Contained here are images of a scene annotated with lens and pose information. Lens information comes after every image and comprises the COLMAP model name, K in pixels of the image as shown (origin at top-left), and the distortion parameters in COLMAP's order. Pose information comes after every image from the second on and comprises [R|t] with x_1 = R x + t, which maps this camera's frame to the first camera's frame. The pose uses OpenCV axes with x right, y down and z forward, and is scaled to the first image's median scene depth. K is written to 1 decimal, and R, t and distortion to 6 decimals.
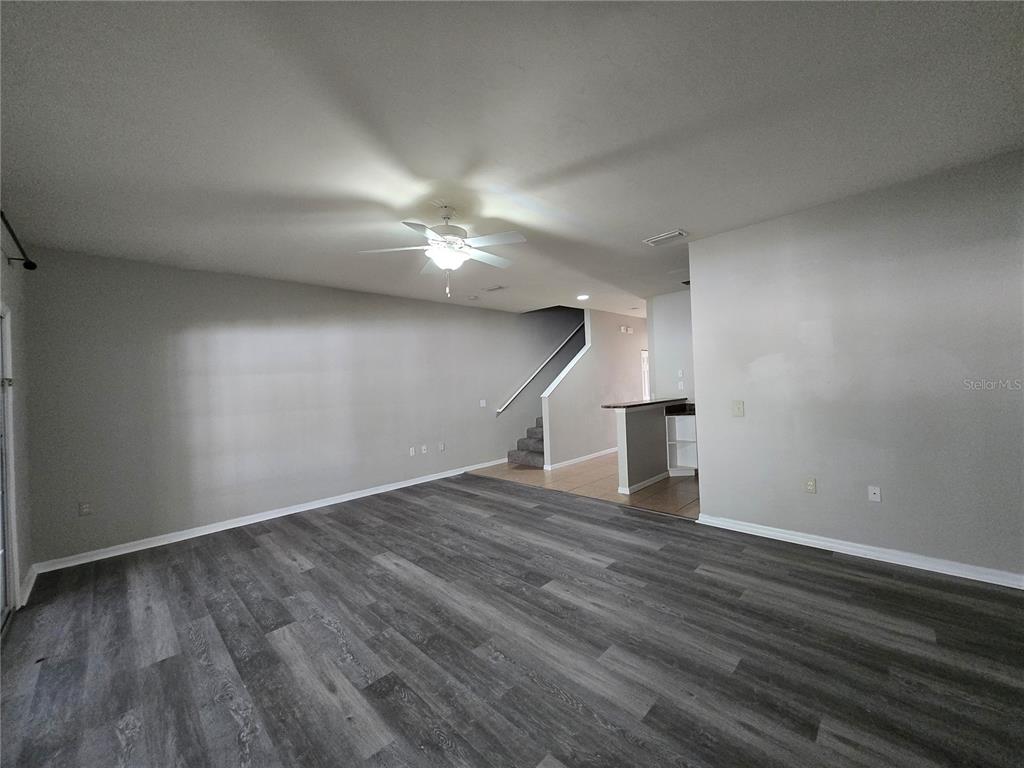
lens RADIAL K [[404.3, 0, 515.0], [0, 404.3, 383.8], [0, 0, 1]] dist [0.003219, -0.000419]
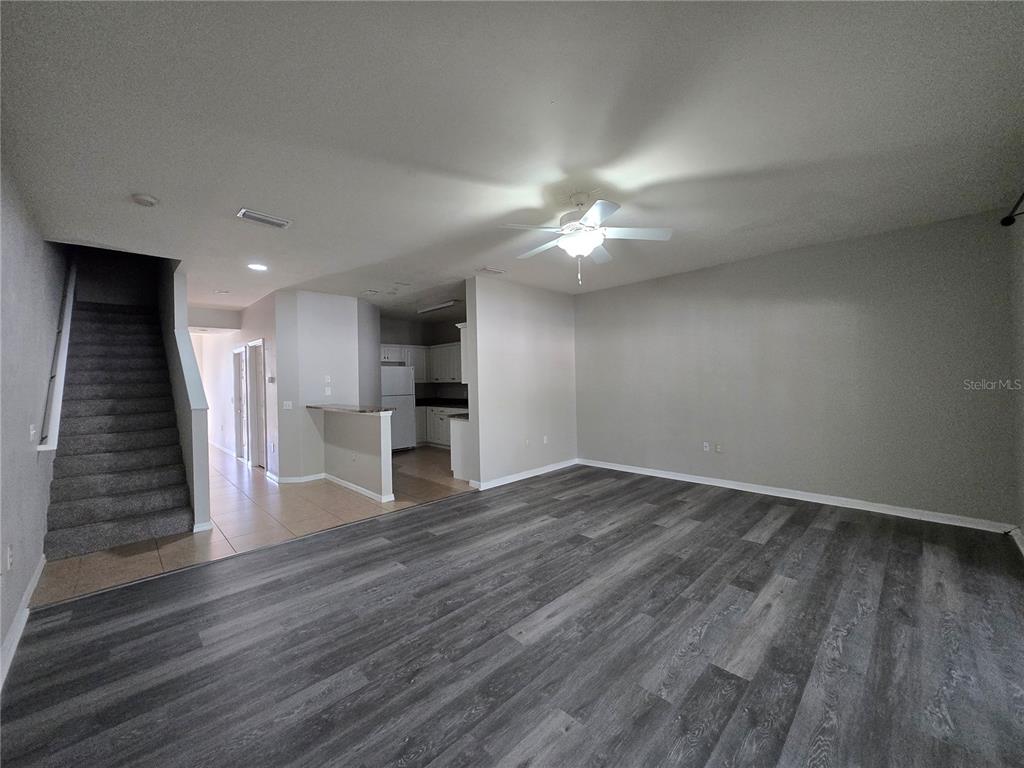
lens RADIAL K [[404.3, 0, 514.8], [0, 404.3, 382.3], [0, 0, 1]] dist [0.003219, -0.000419]
pose [[0.009938, 0.031567, 0.999452, -1.198312], [0.026974, 0.999129, -0.031825, 0.054966], [-0.999587, 0.027276, 0.009078, 1.212636]]
